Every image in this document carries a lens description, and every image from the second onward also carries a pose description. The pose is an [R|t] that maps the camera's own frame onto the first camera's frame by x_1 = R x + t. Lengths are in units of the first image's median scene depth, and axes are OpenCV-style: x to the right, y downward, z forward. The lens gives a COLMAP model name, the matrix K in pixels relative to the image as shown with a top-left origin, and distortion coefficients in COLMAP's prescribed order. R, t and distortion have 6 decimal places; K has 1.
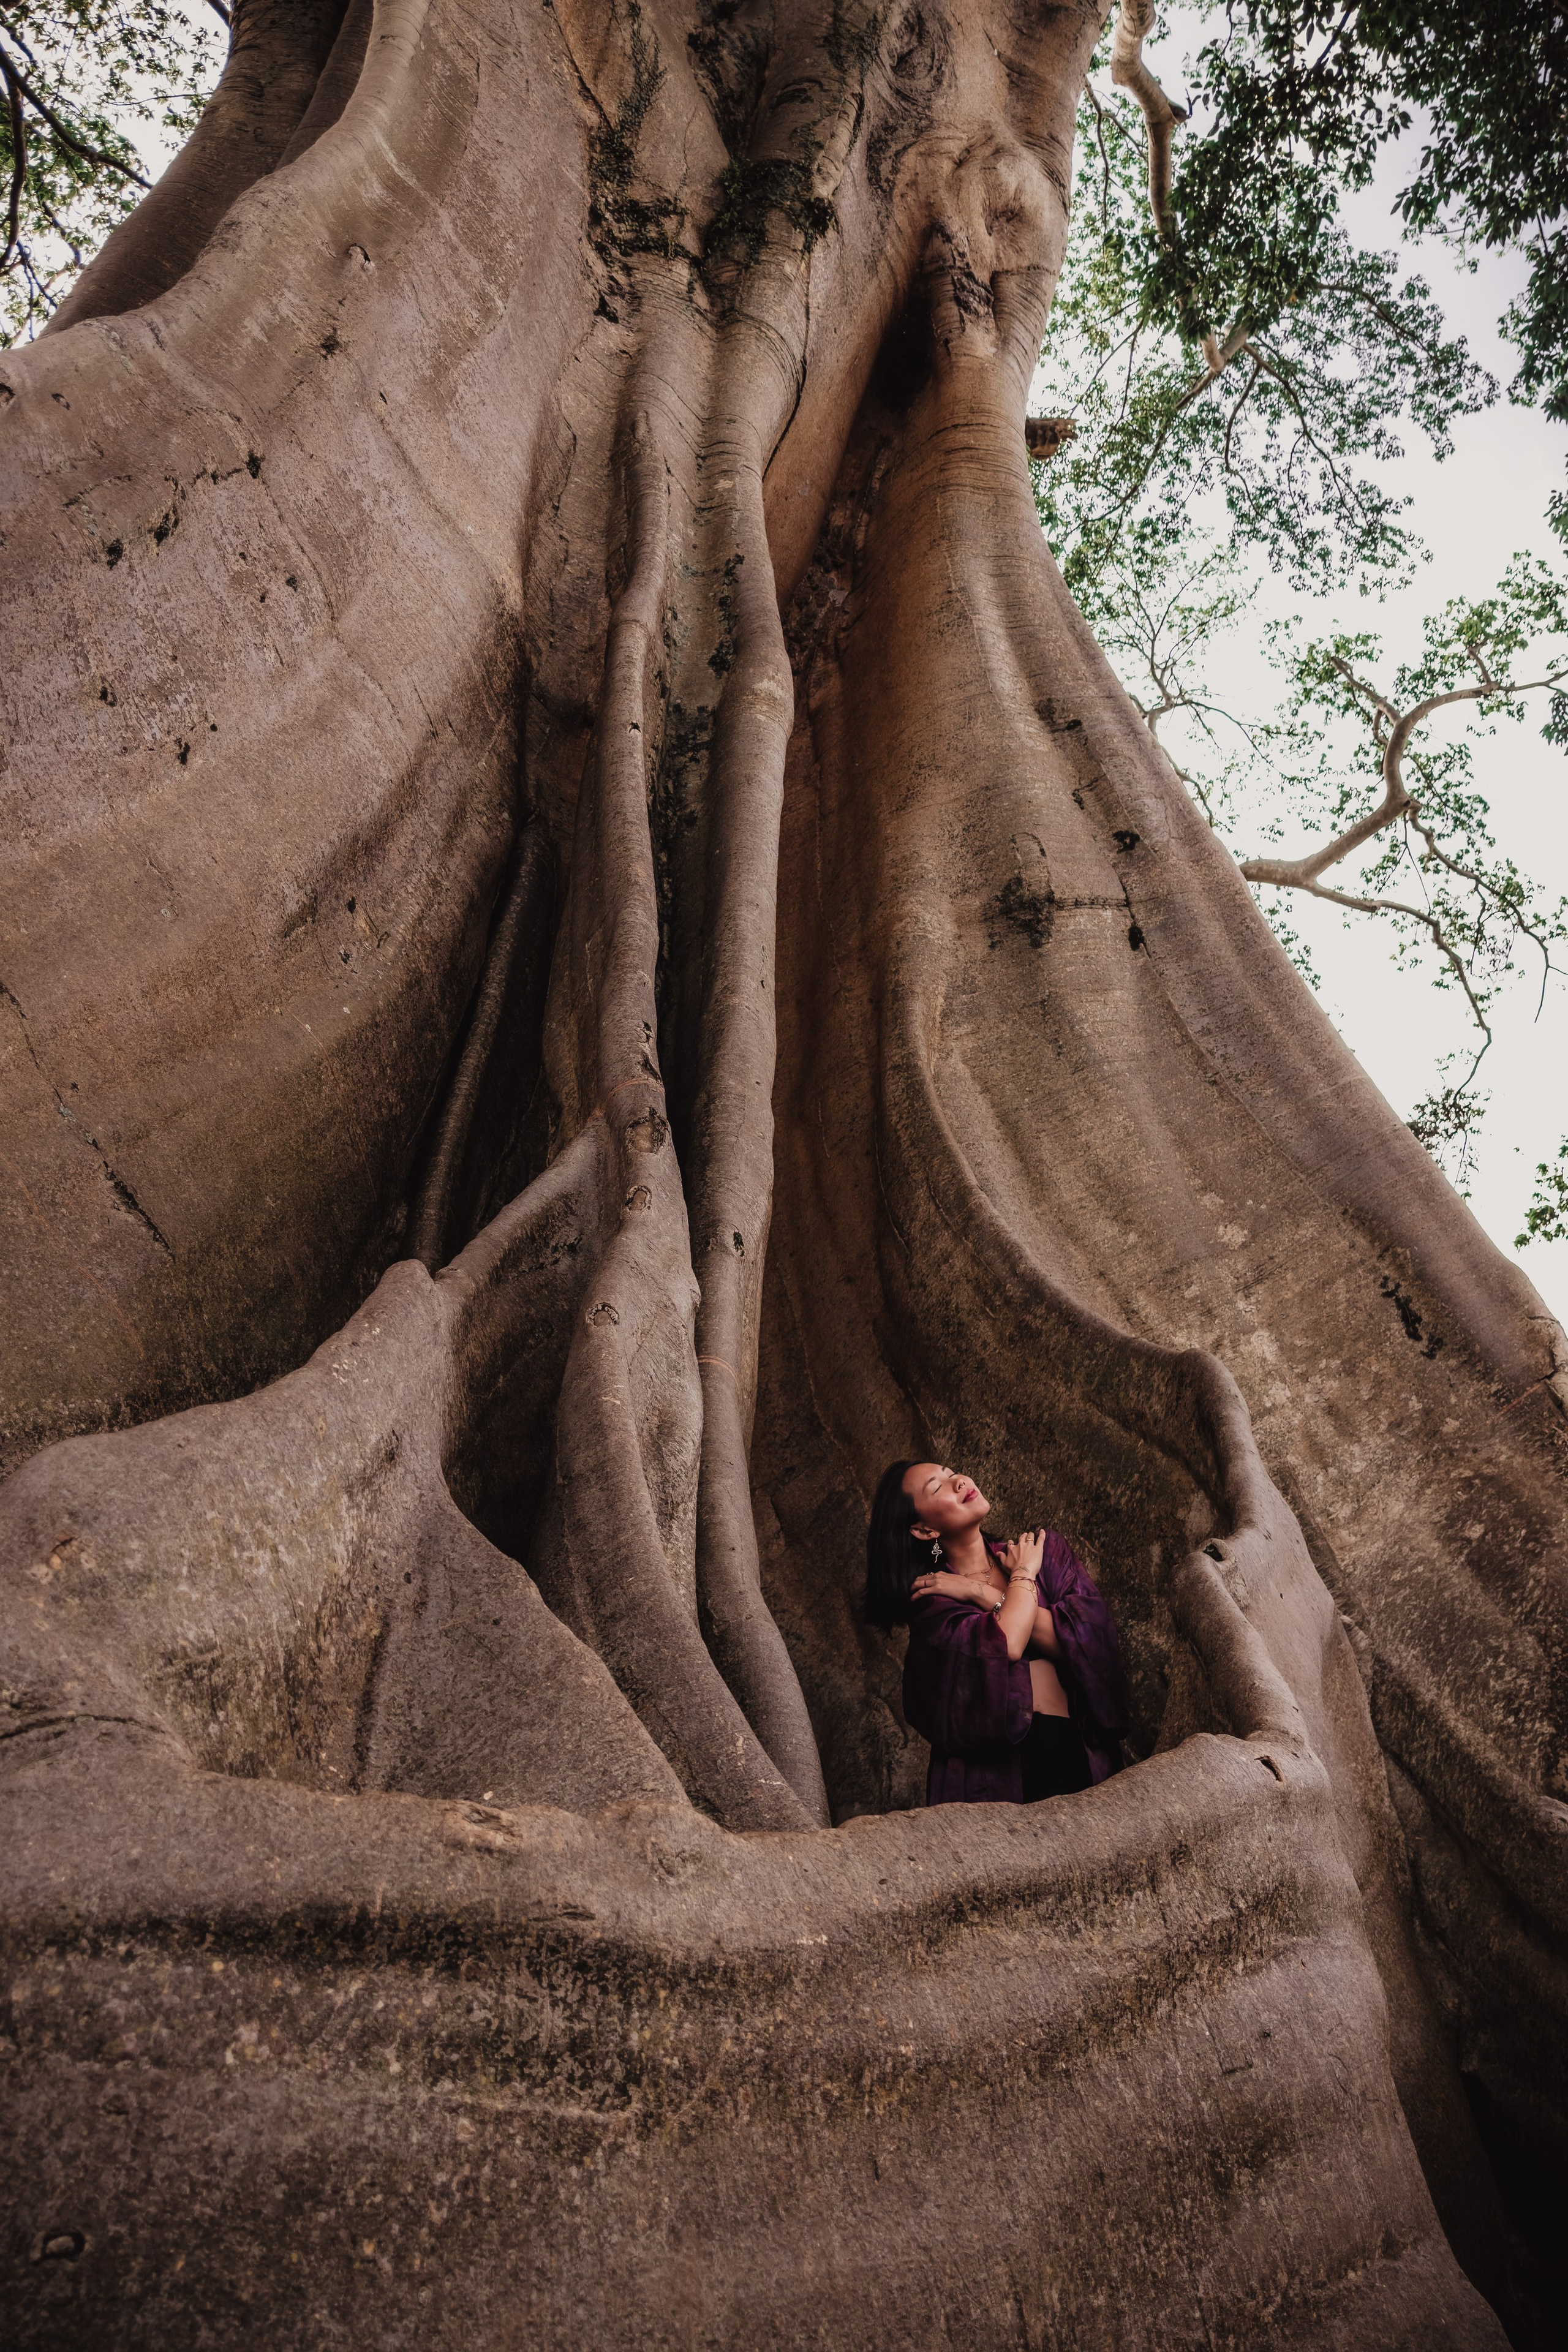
lens RADIAL K [[1717.3, 0, 825.6], [0, 1717.3, 1191.4], [0, 0, 1]] dist [0.006252, -0.009909]
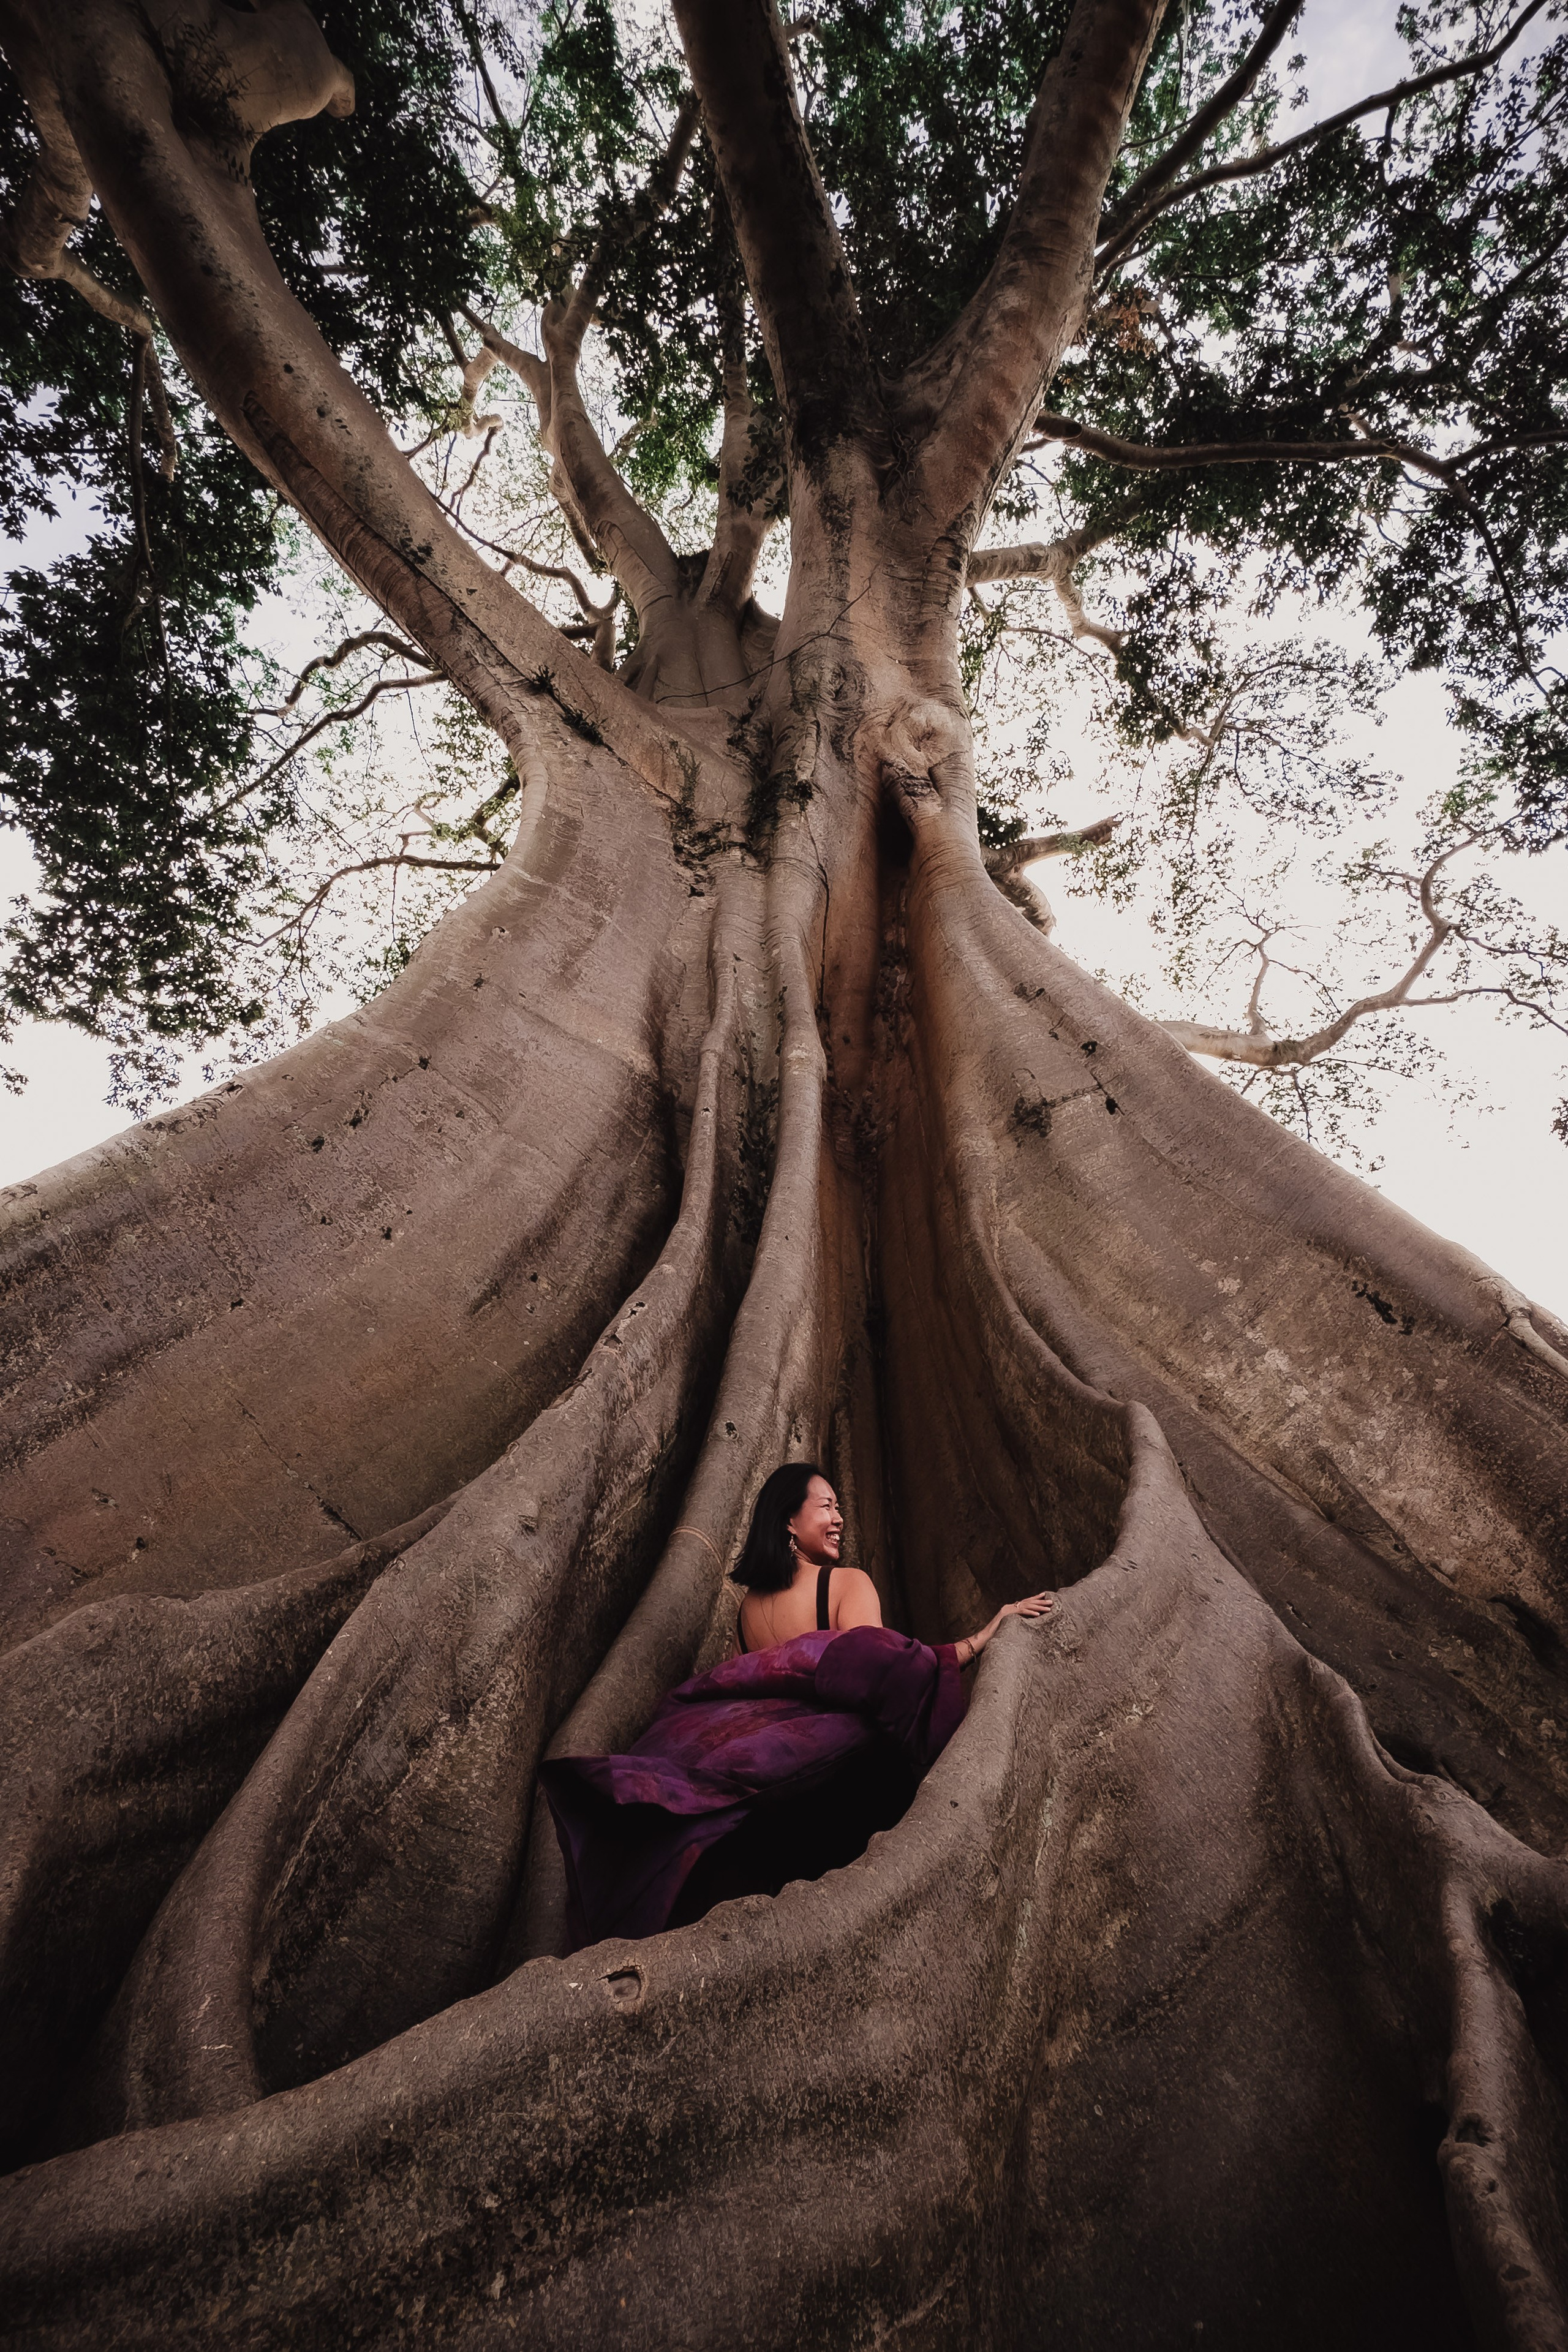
lens RADIAL K [[977.9, 0, 801.1], [0, 977.9, 1176.8], [0, 0, 1]] dist [-0.012951, 0.002353]
pose [[0.881843, -0.344192, -0.322311, 0.221292], [0.284156, 0.933366, -0.219278, 0.018482], [0.376308, 0.101782, 0.920887, 0.157955]]
